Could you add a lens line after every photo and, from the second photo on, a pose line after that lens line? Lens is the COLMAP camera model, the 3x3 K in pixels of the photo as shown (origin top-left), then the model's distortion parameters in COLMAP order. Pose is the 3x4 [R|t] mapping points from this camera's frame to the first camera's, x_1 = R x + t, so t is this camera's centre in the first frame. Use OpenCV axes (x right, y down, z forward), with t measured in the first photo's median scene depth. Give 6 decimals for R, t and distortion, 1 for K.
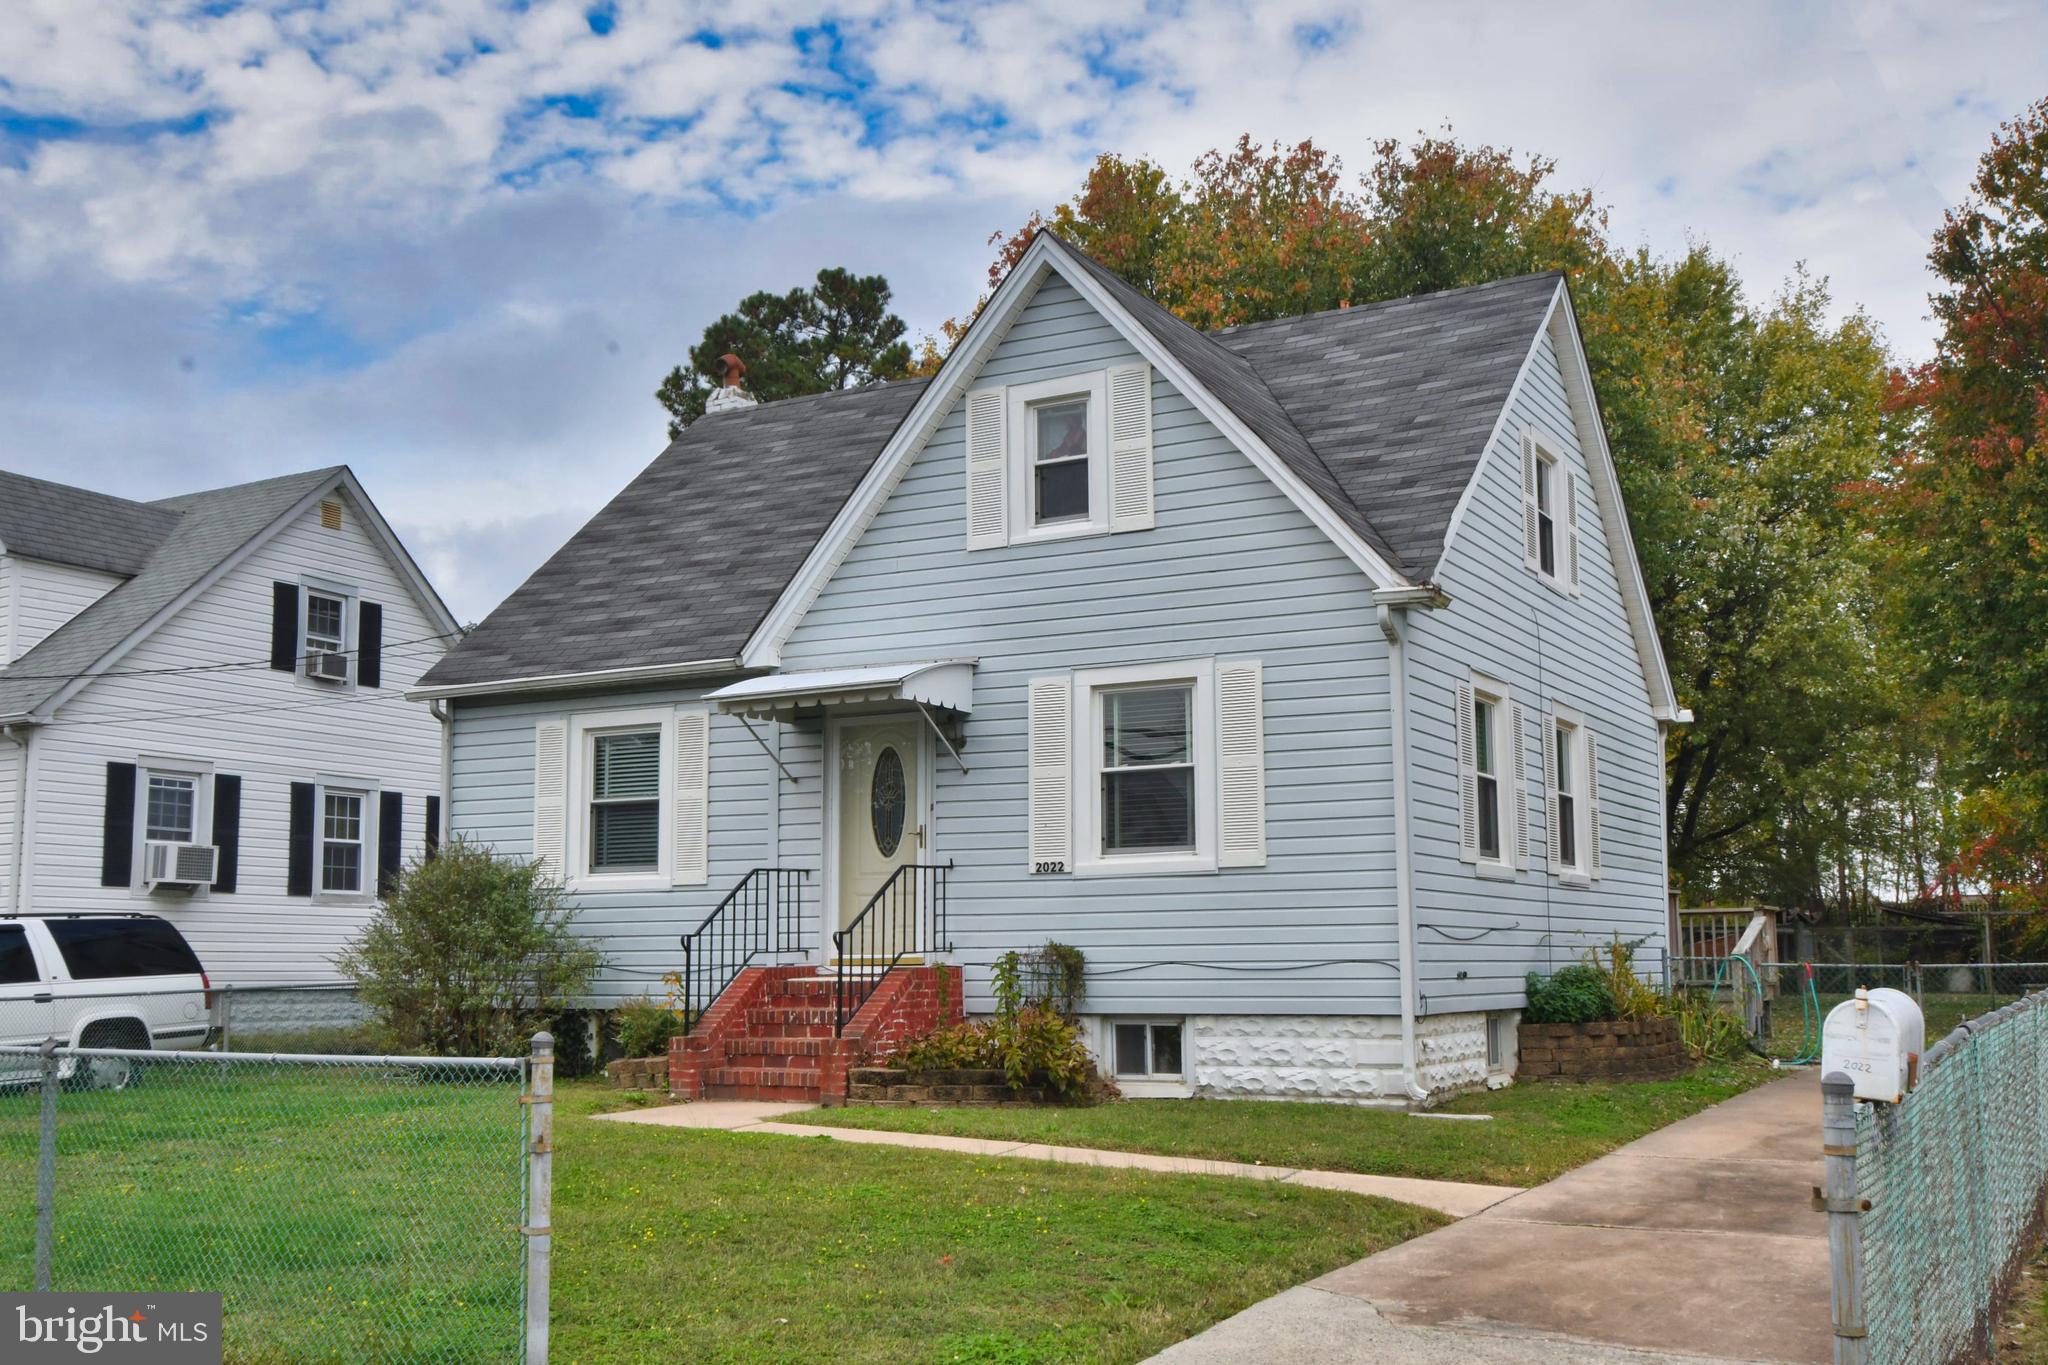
lens RADIAL K [[2109.2, 0, 1021.1], [0, 2109.2, 678.2], [0, 0, 1]] dist [-0.004974, 0.000000]
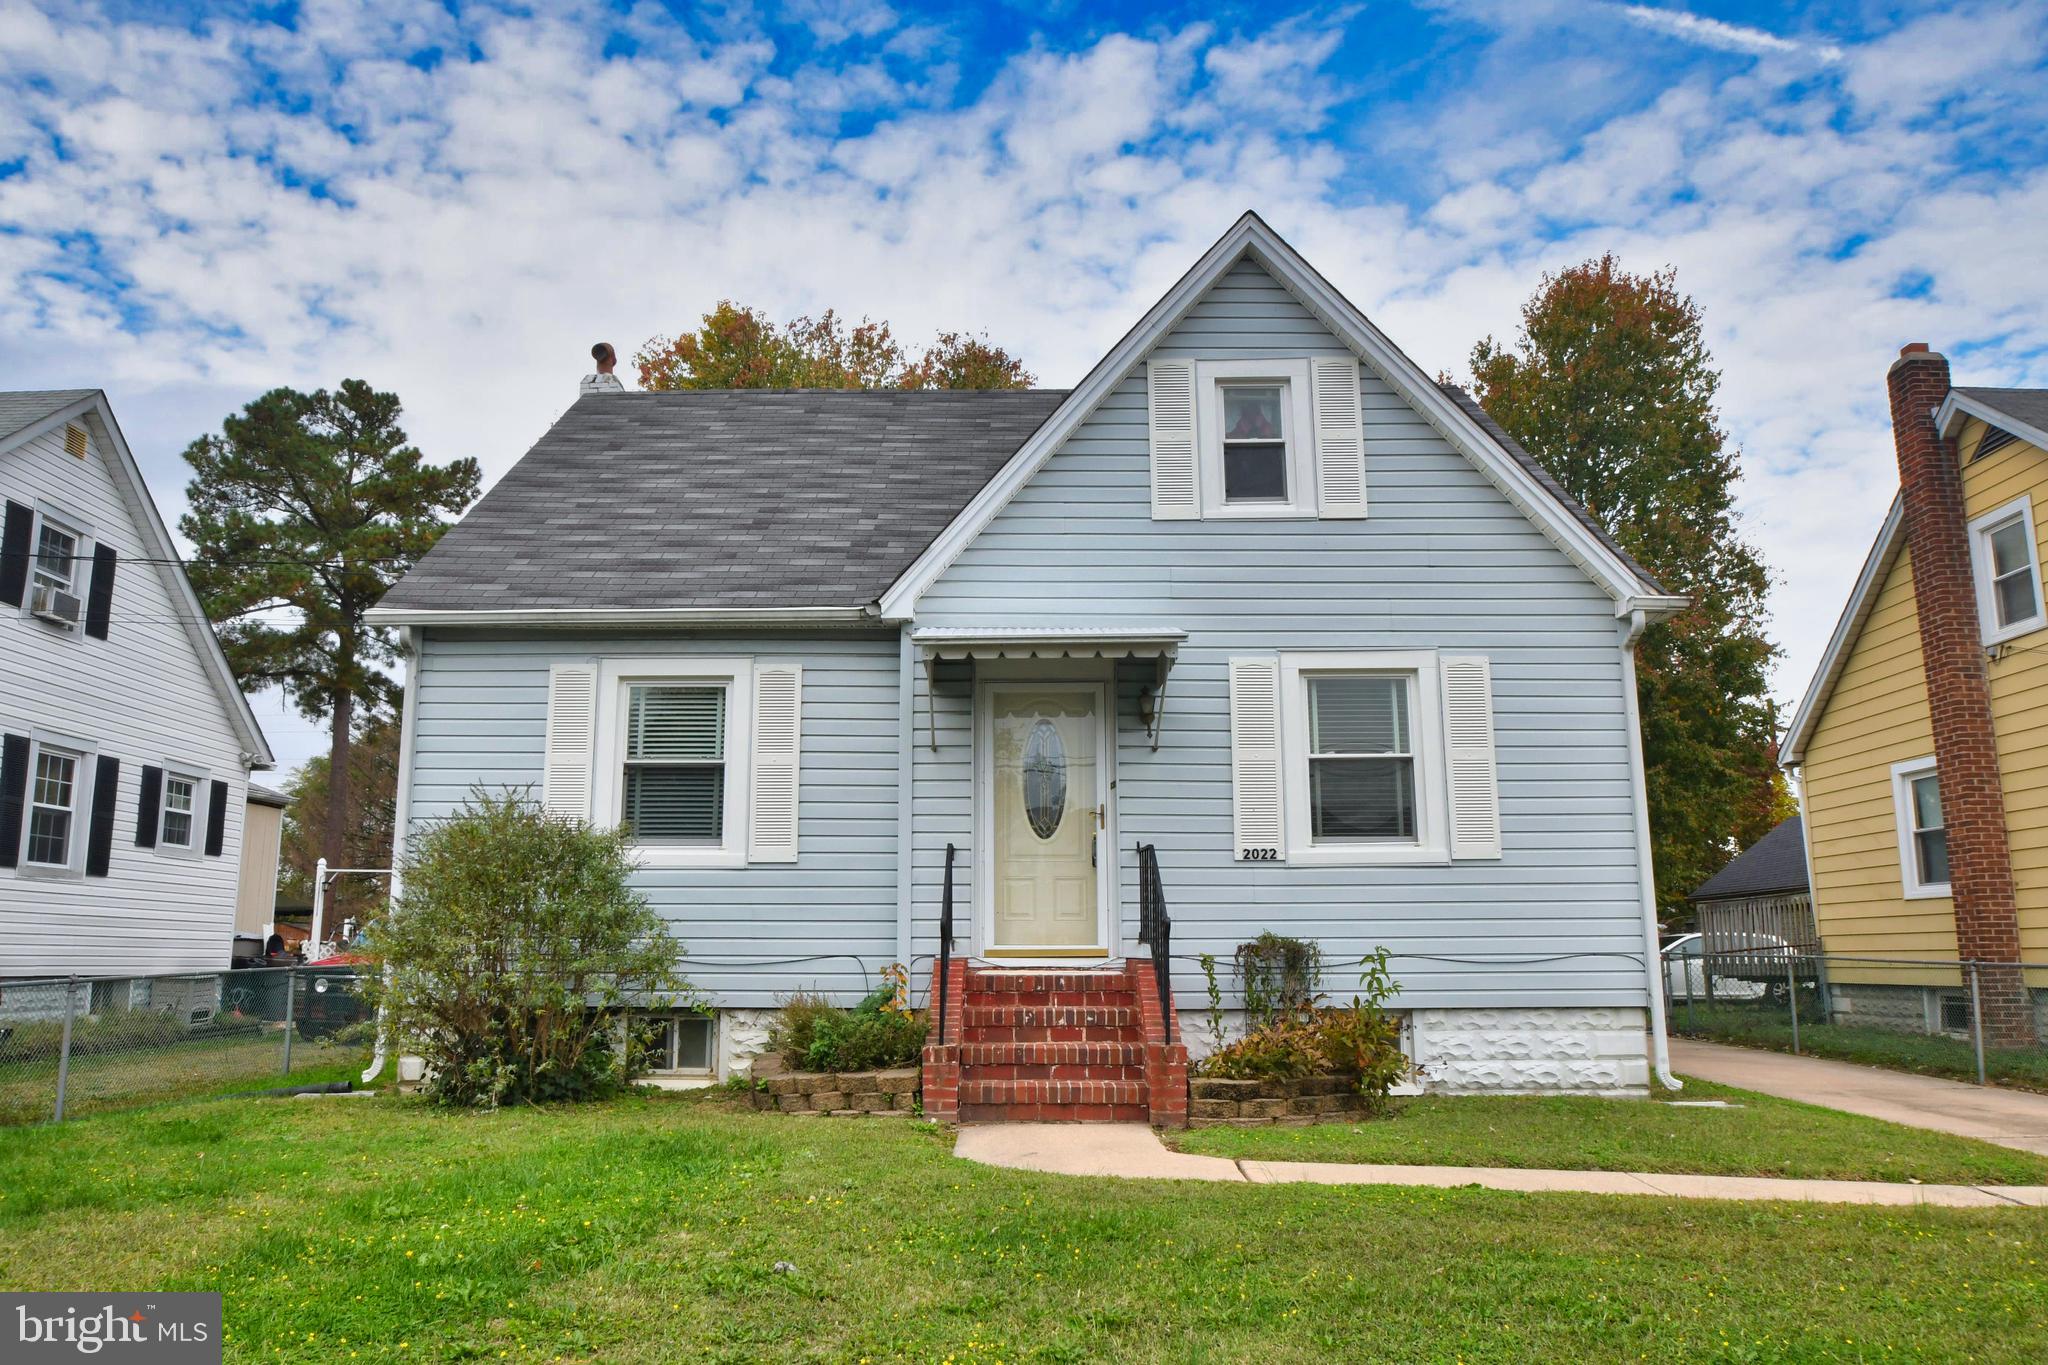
lens RADIAL K [[1362.9, 0, 1028.5], [0, 1362.9, 712.3], [0, 0, 1]] dist [-0.038906, 0.009295]
pose [[0.878453, 0.089445, 0.469383, -0.359454], [-0.069083, 0.995777, -0.060465, 0.068075], [-0.472809, 0.020690, 0.880922, 0.492002]]
